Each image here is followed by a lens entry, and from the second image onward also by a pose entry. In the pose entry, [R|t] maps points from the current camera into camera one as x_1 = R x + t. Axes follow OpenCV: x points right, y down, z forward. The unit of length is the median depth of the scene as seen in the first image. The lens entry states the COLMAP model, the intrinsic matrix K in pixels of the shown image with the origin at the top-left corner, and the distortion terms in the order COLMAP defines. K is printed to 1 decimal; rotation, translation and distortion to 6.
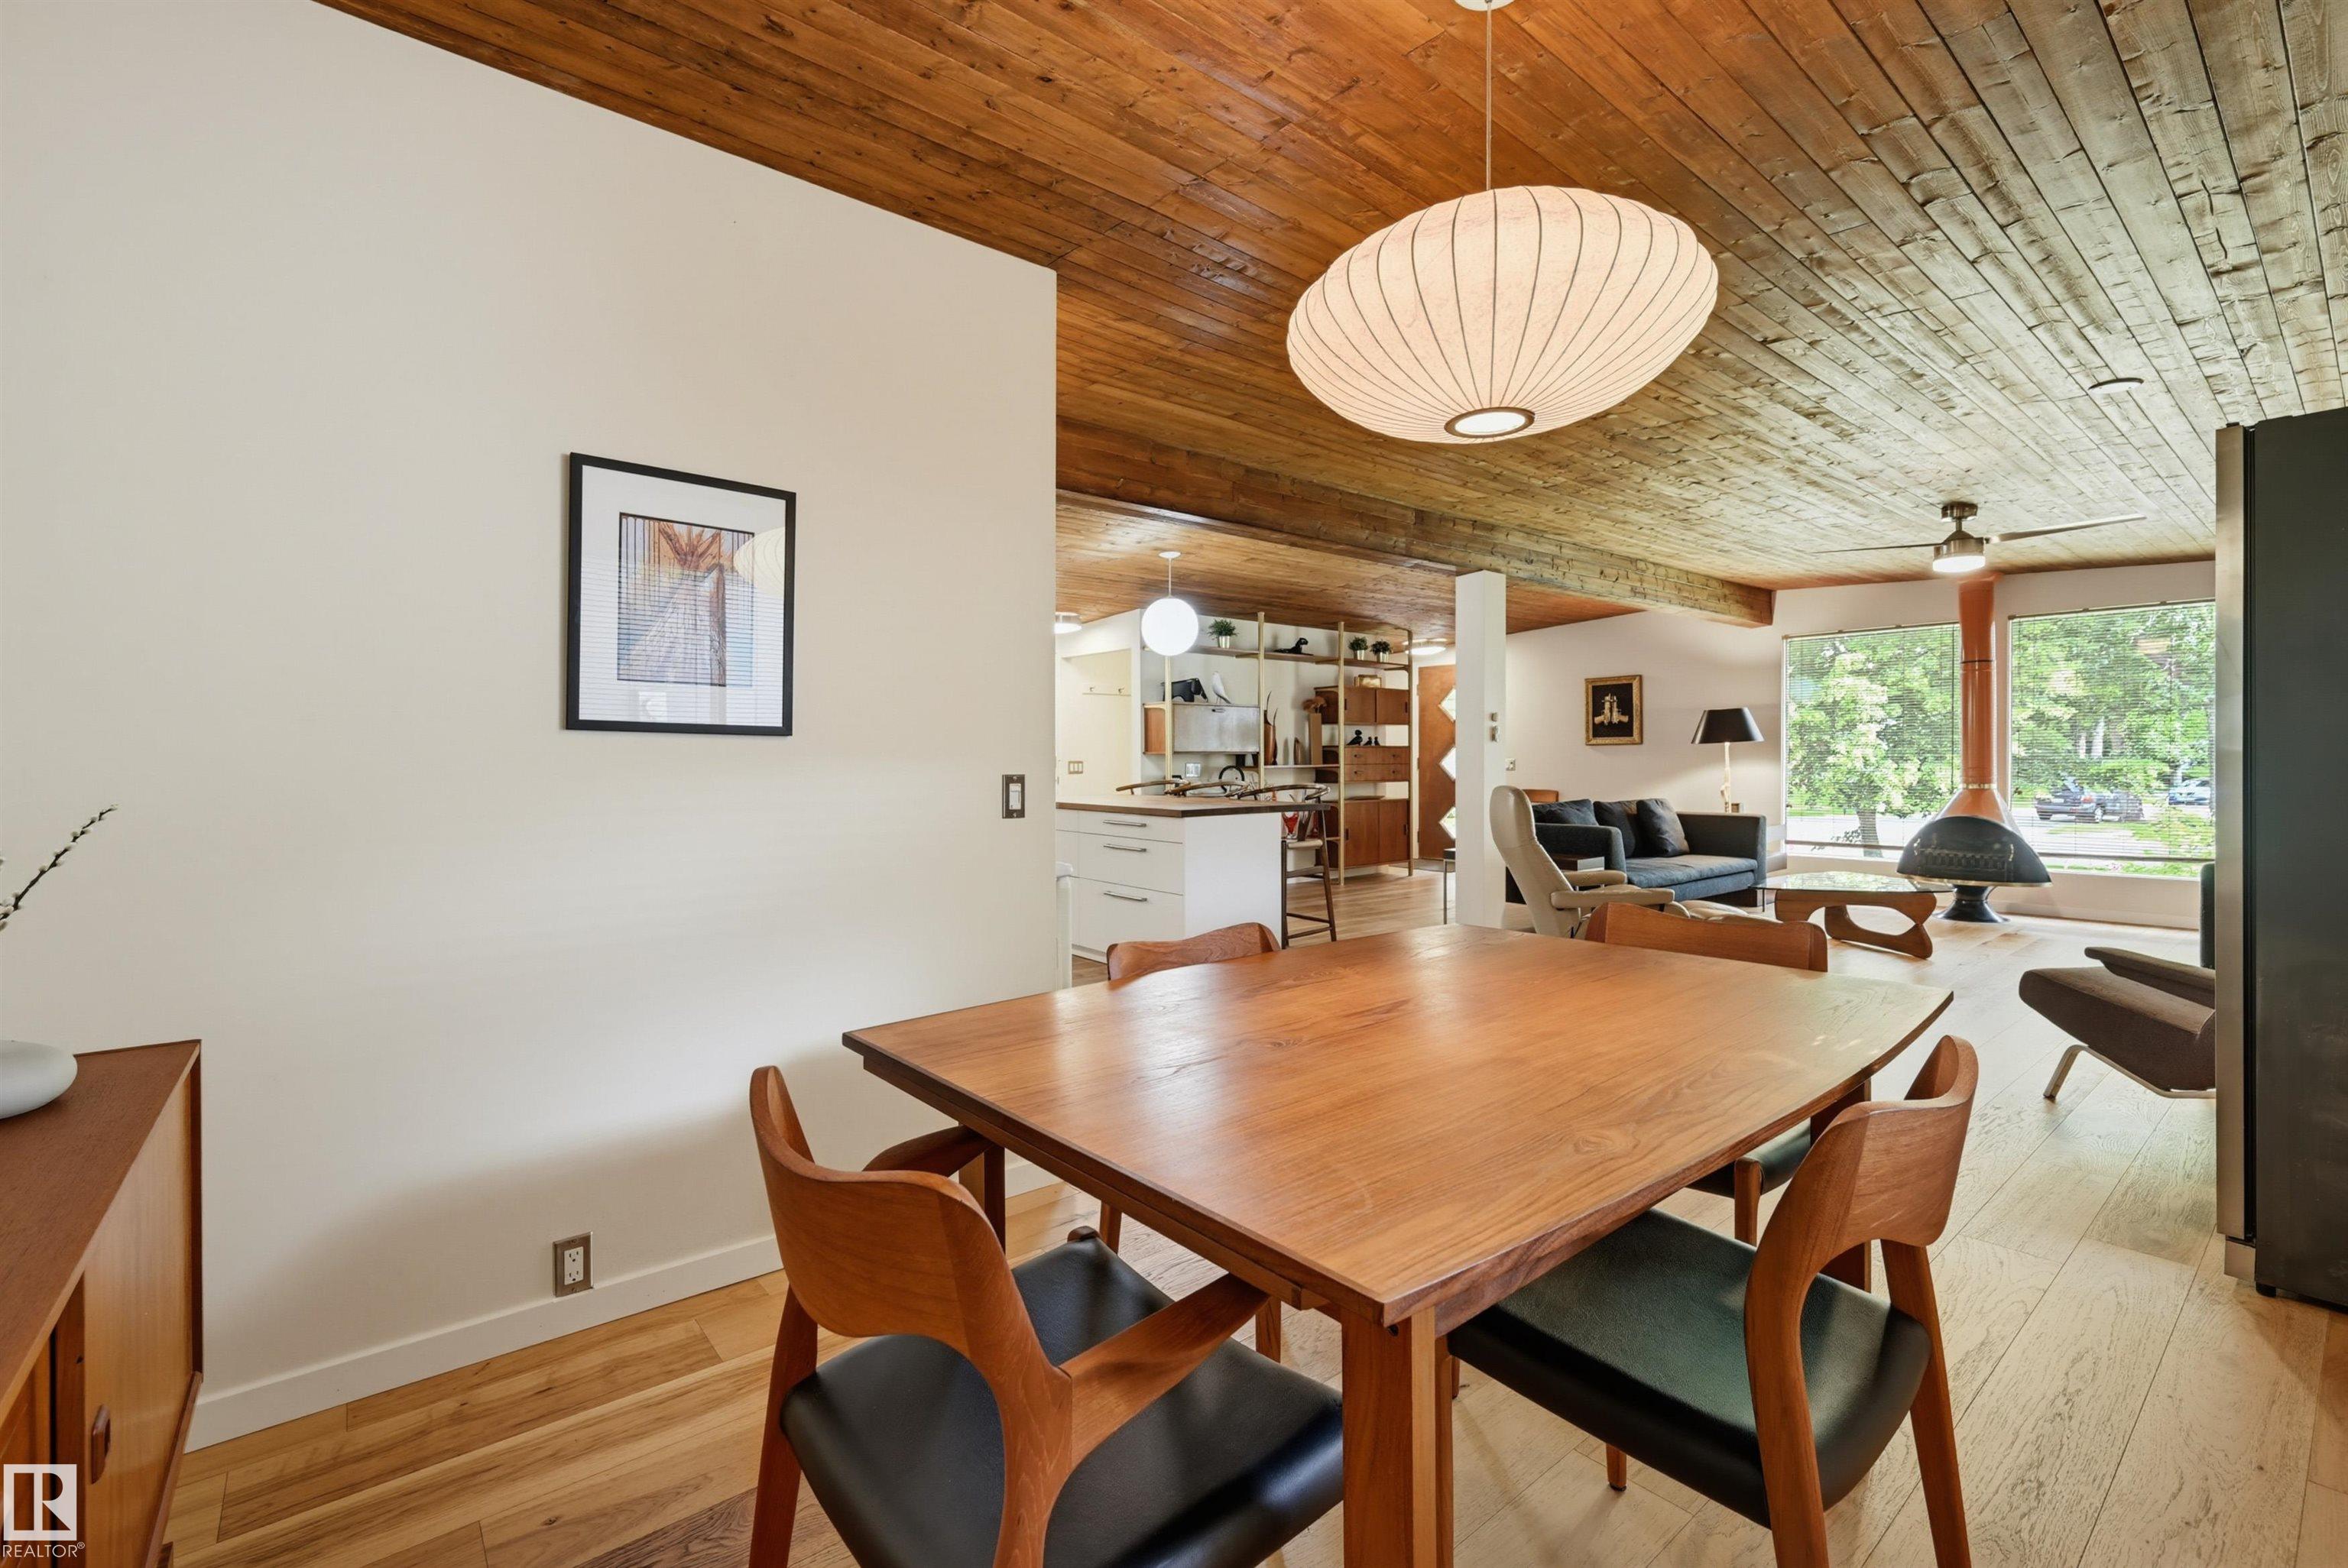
lens RADIAL K [[1016.4, 0, 1162.0], [0, 1016.4, 771.1], [0, 0, 1]] dist [0.008269, 0.000053]
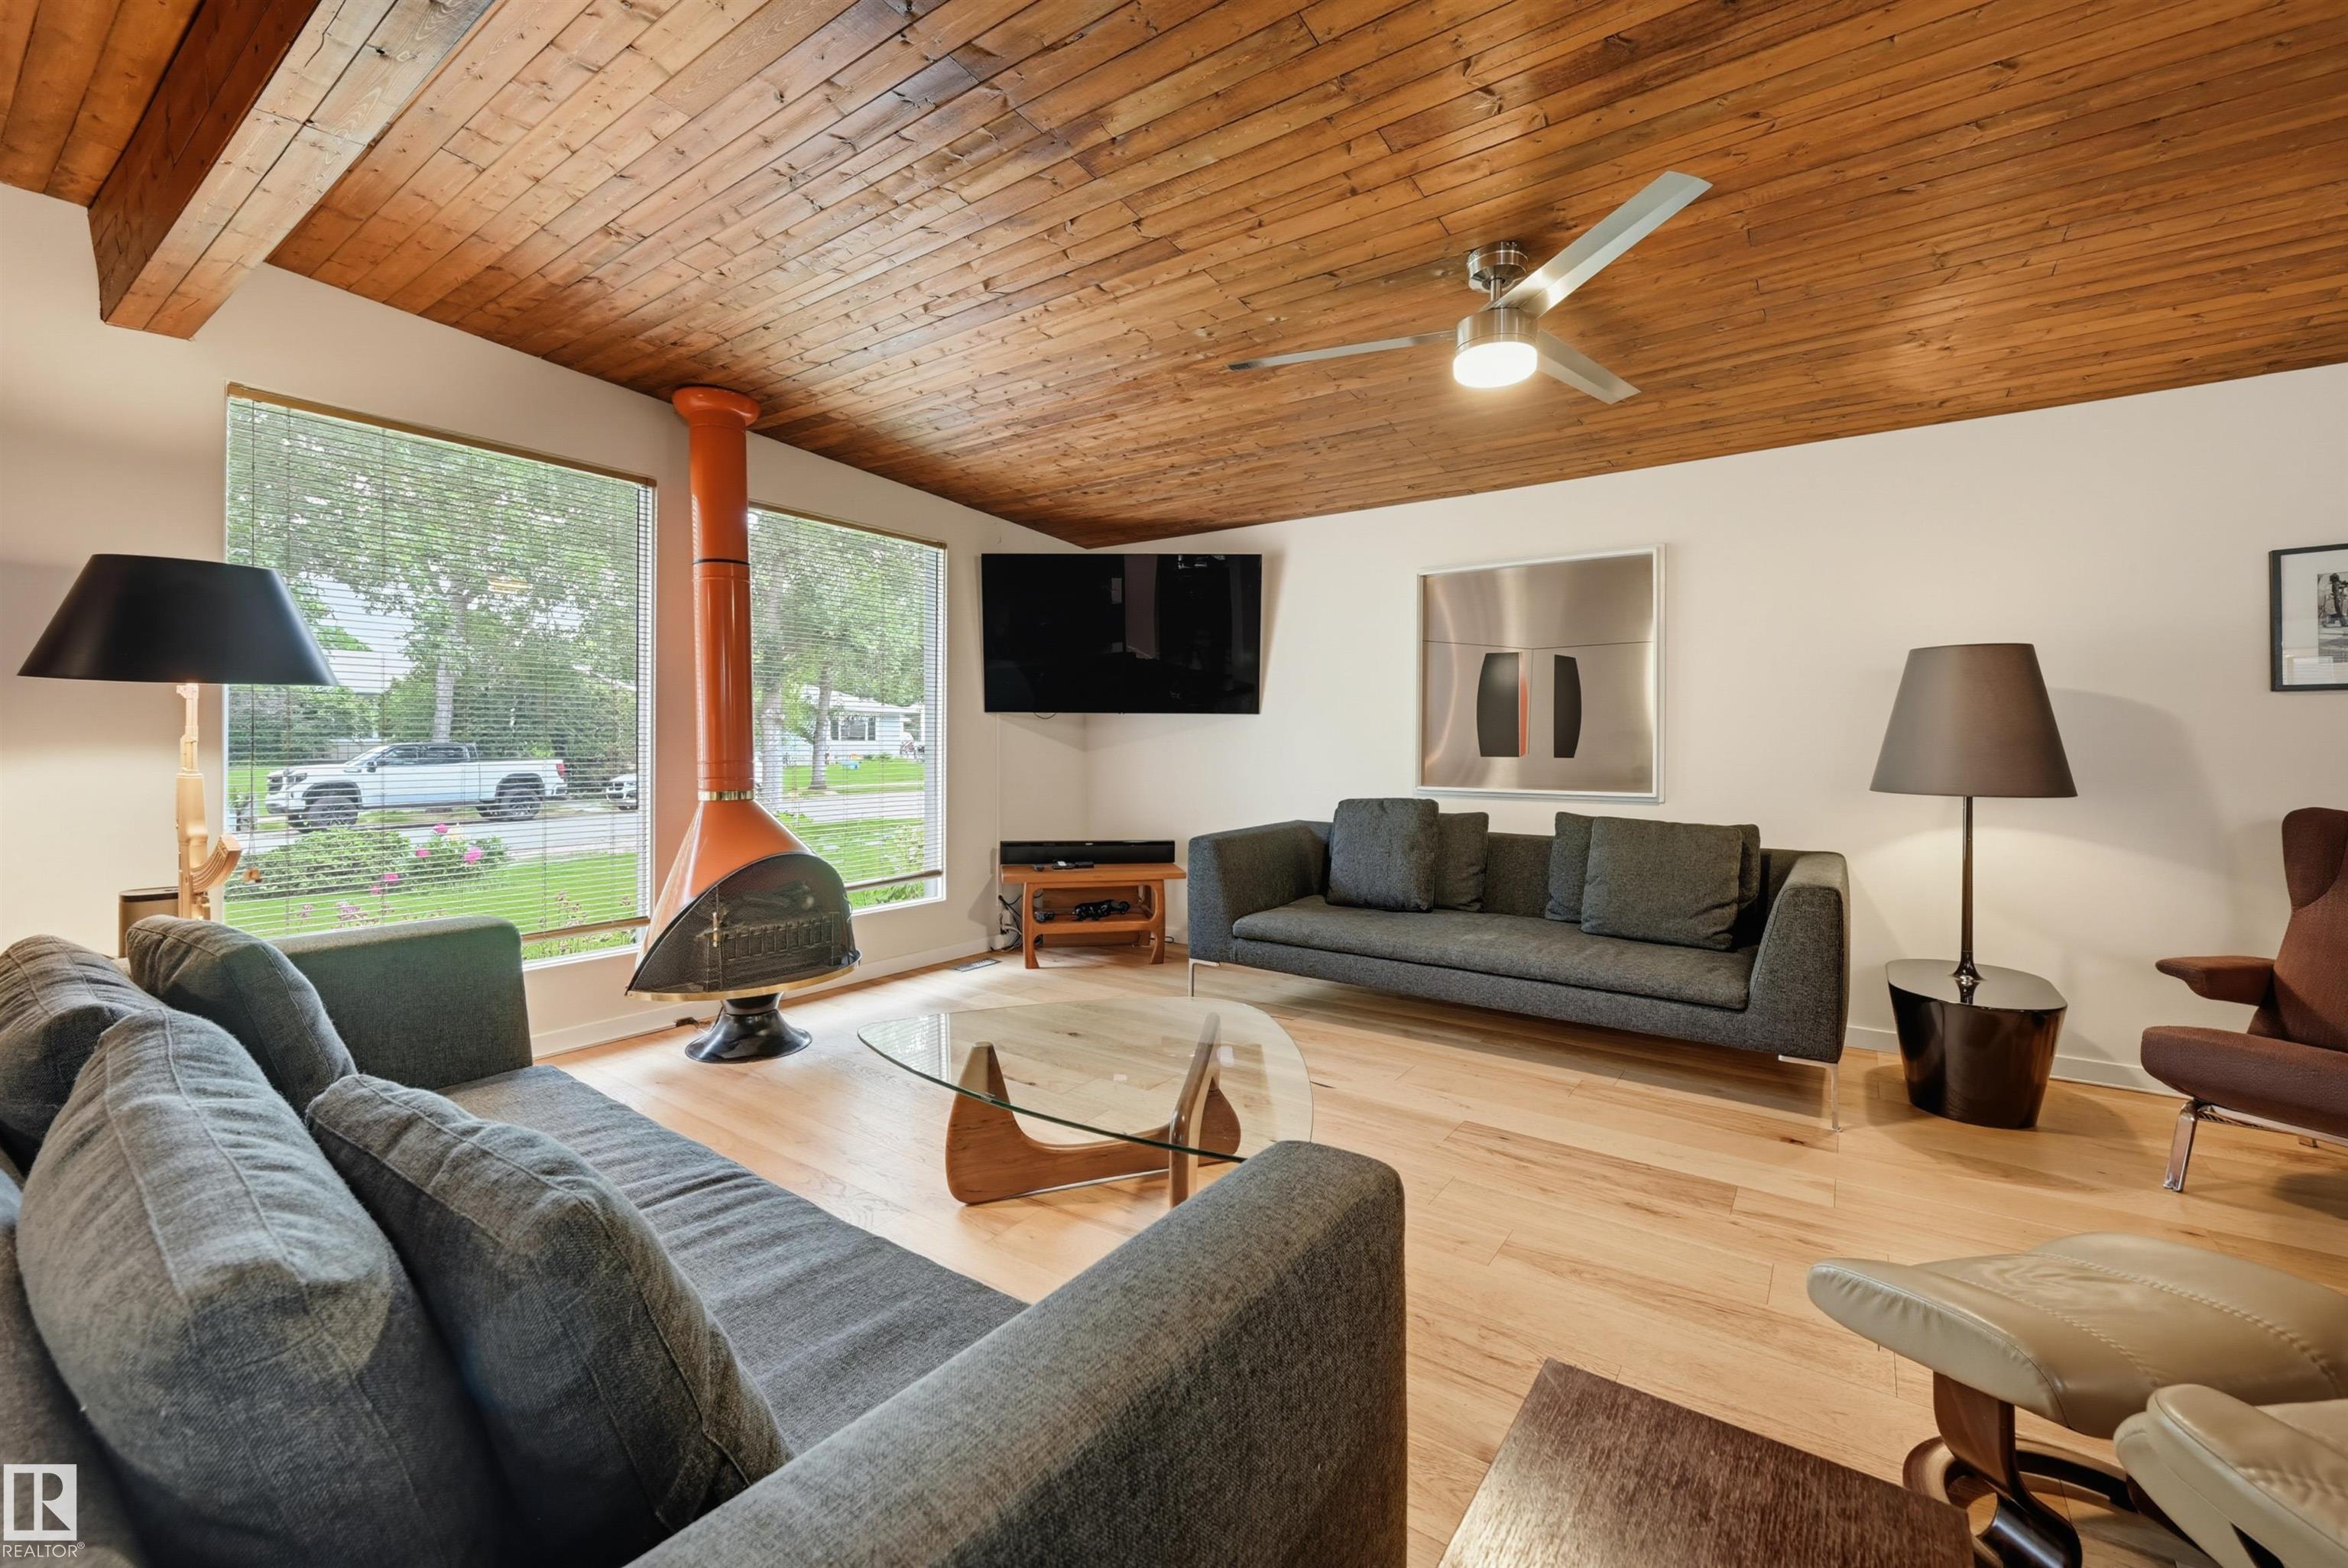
lens RADIAL K [[960.3, 0, 1167.5], [0, 960.3, 761.4], [0, 0, 1]] dist [0.000223, 0.000196]
pose [[-0.257363, -0.012811, 0.966230, 0.217403], [0.007920, 0.999851, 0.015367, -0.008442], [-0.966282, 0.011607, -0.257223, 0.784491]]
